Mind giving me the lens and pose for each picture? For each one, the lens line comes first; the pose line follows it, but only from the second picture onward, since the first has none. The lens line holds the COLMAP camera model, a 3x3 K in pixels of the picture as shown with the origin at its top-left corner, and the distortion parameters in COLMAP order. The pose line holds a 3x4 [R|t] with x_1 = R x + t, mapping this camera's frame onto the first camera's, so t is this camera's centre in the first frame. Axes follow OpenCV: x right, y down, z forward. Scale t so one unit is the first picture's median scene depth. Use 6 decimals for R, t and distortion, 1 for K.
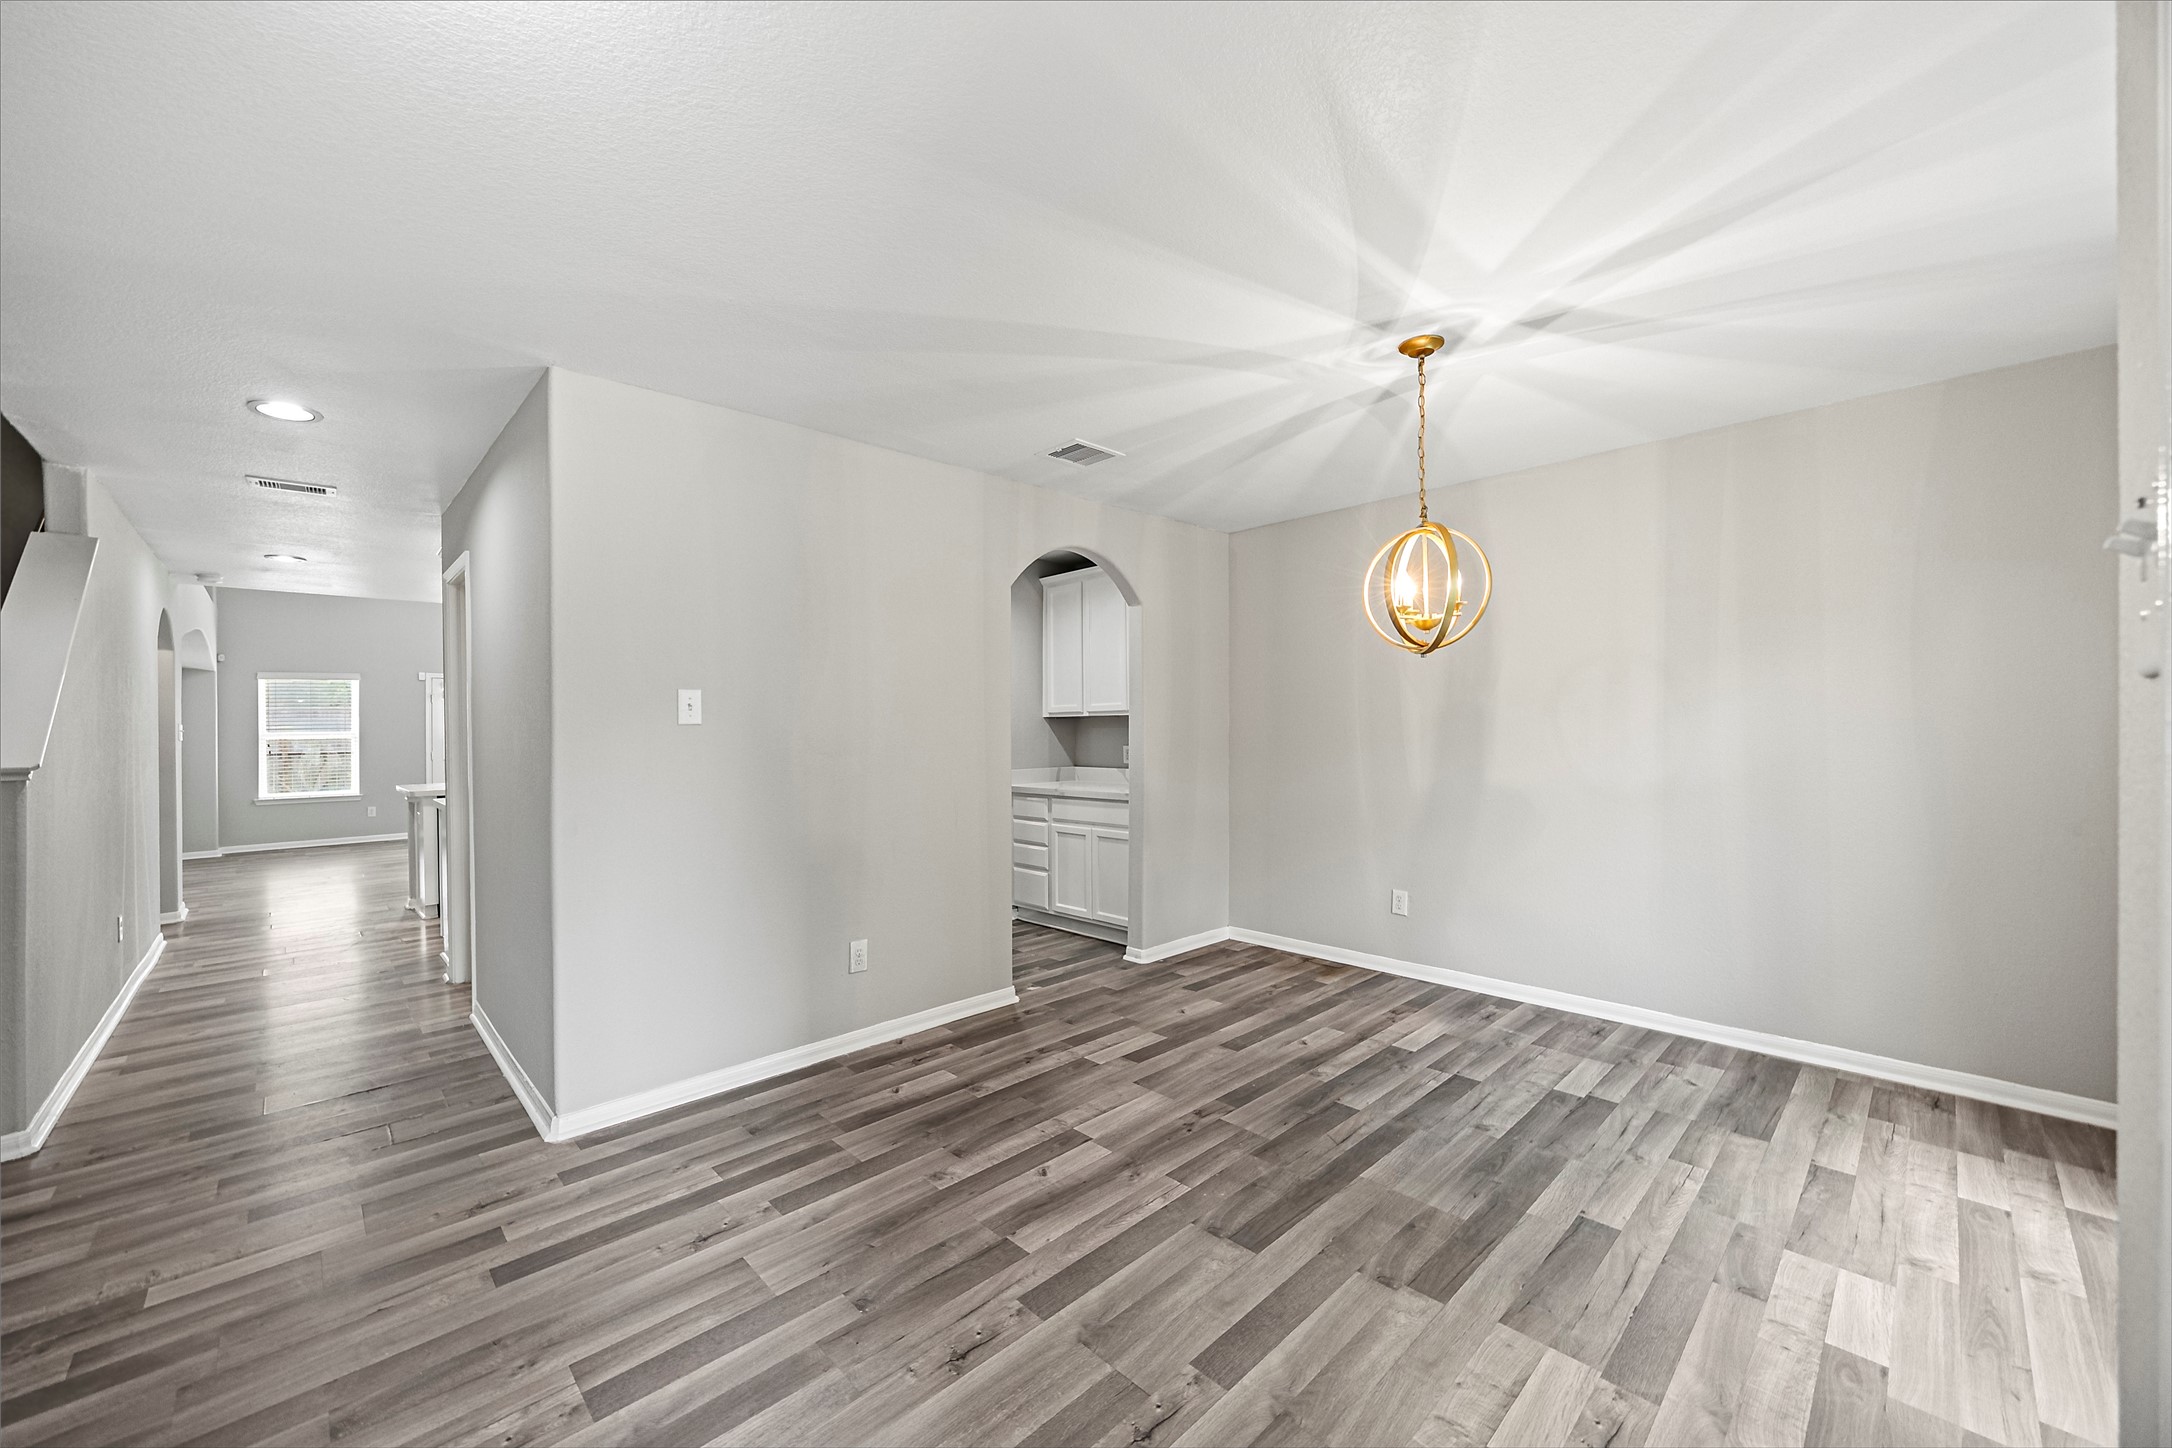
lens RADIAL K [[823.5, 0, 1046.9], [0, 823.5, 733.8], [0, 0, 1]] dist [-0.004609, 0.001035]
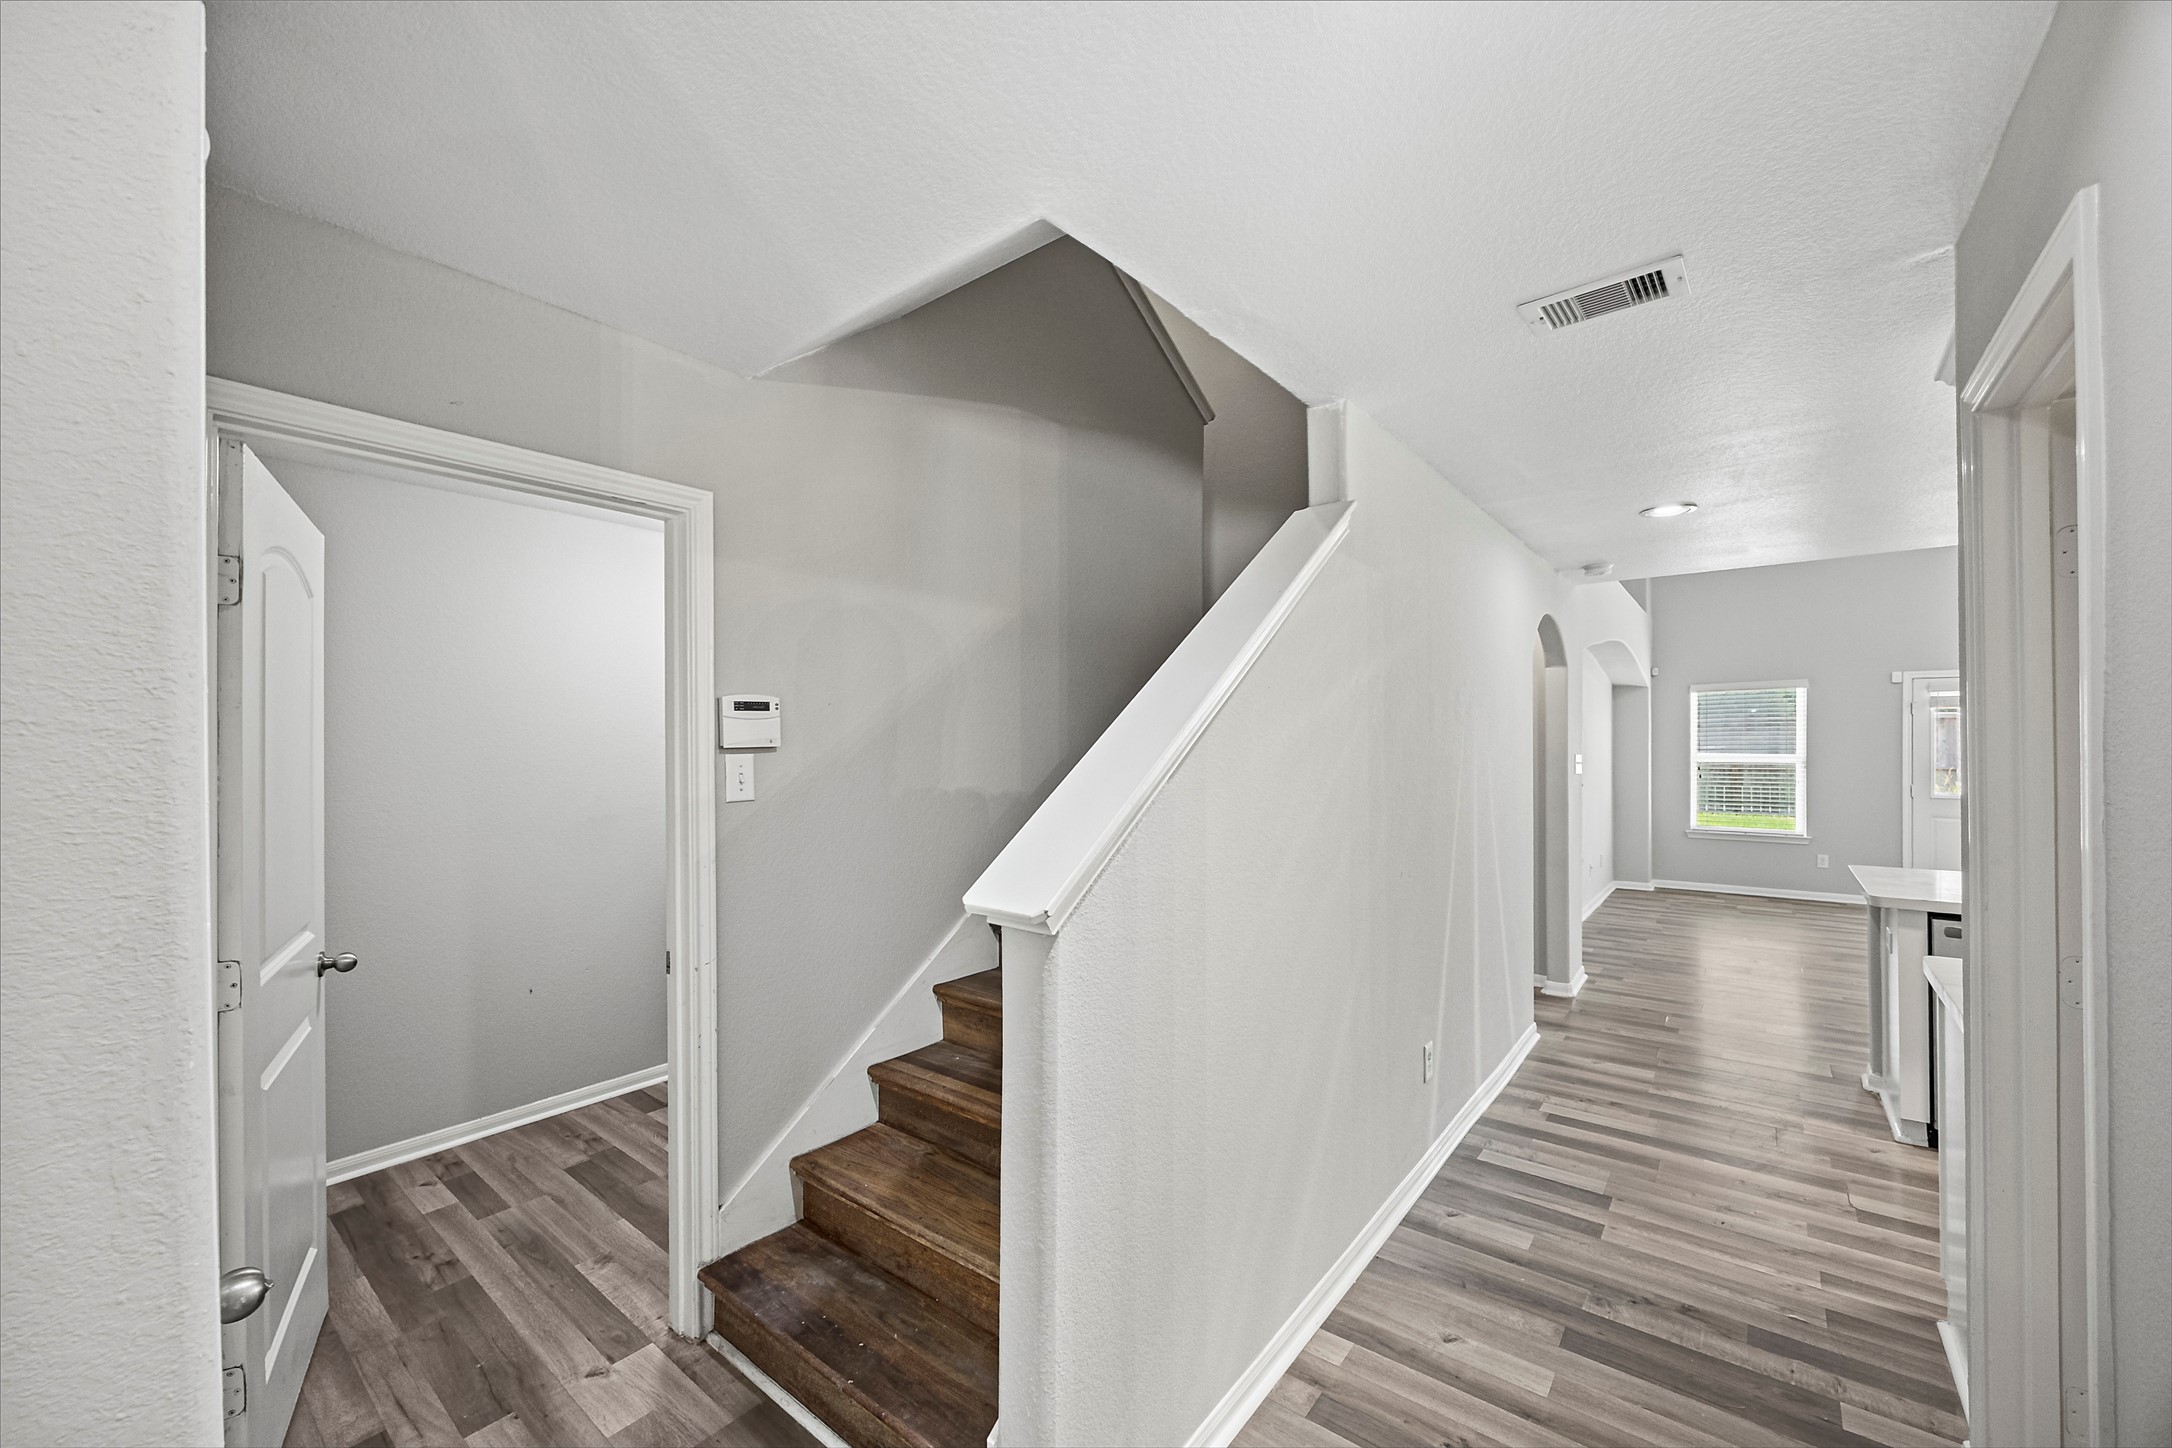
lens RADIAL K [[823.5, 0, 1090.8], [0, 823.5, 740.9], [0, 0, 1]] dist [-0.004609, 0.001035]
pose [[0.141489, 0.007309, -0.989913, -0.493892], [-0.006297, 0.999959, 0.006483, -0.044858], [0.989920, 0.005316, 0.141529, 0.651923]]
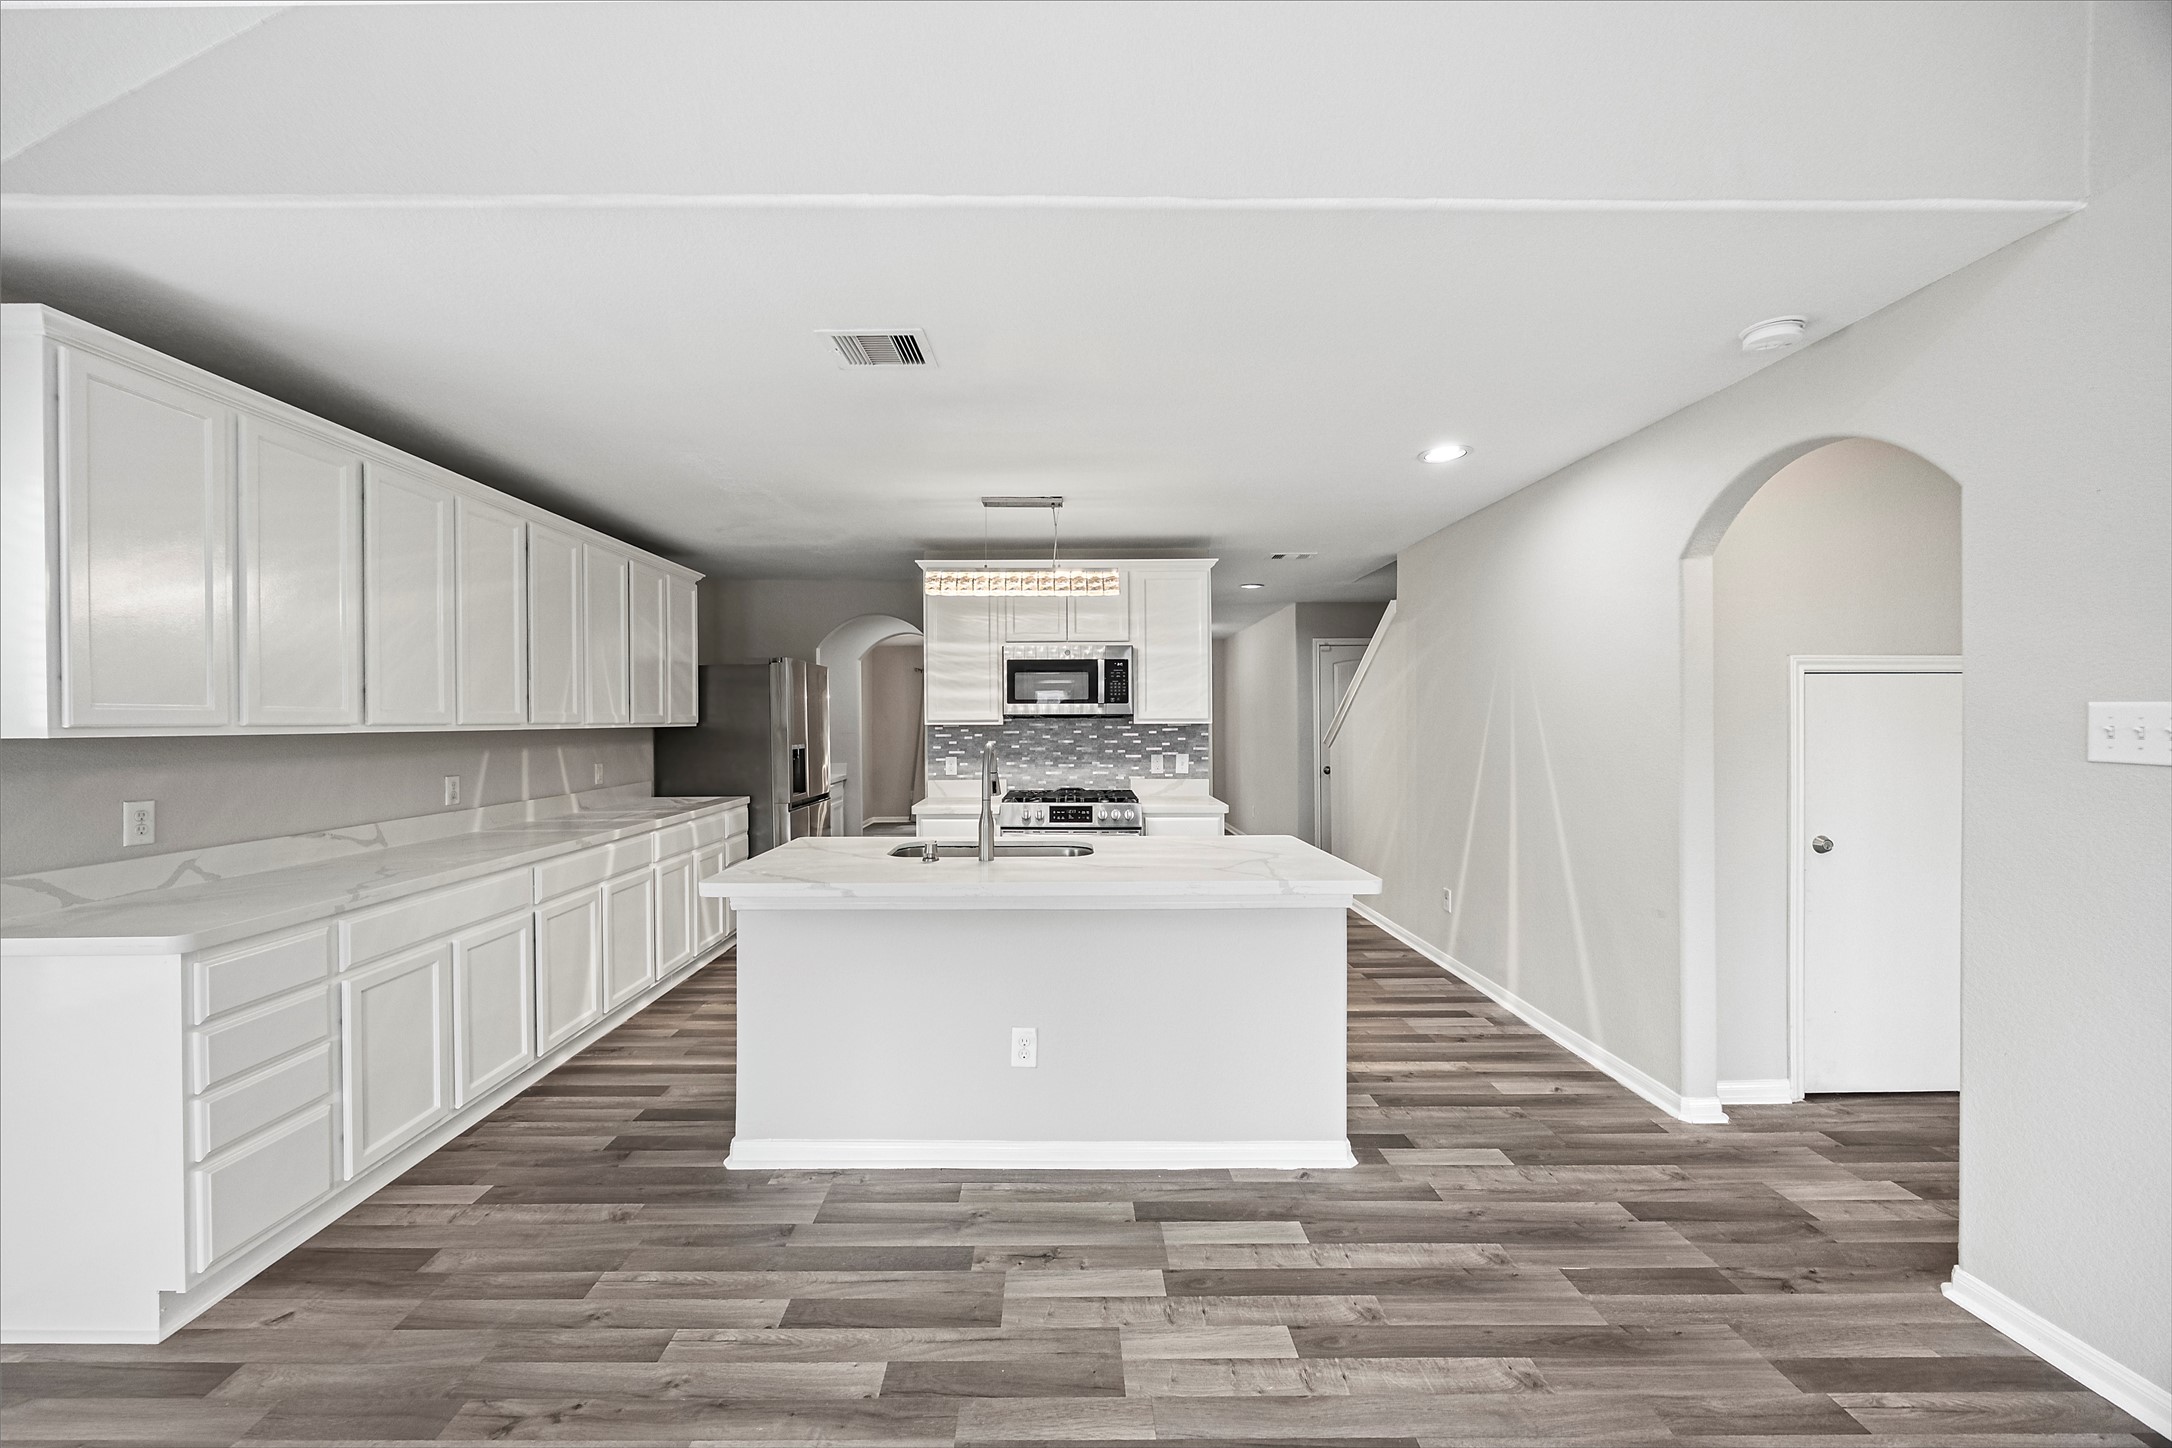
lens RADIAL K [[823.5, 0, 1063.7], [0, 823.5, 724.0], [0, 0, 1]] dist [-0.004609, 0.001035]
pose [[-0.740643, 0.017724, 0.671664, -1.629611], [0.023174, 0.999731, -0.000827, -0.018420], [-0.671499, 0.014952, -0.740855, 2.393302]]
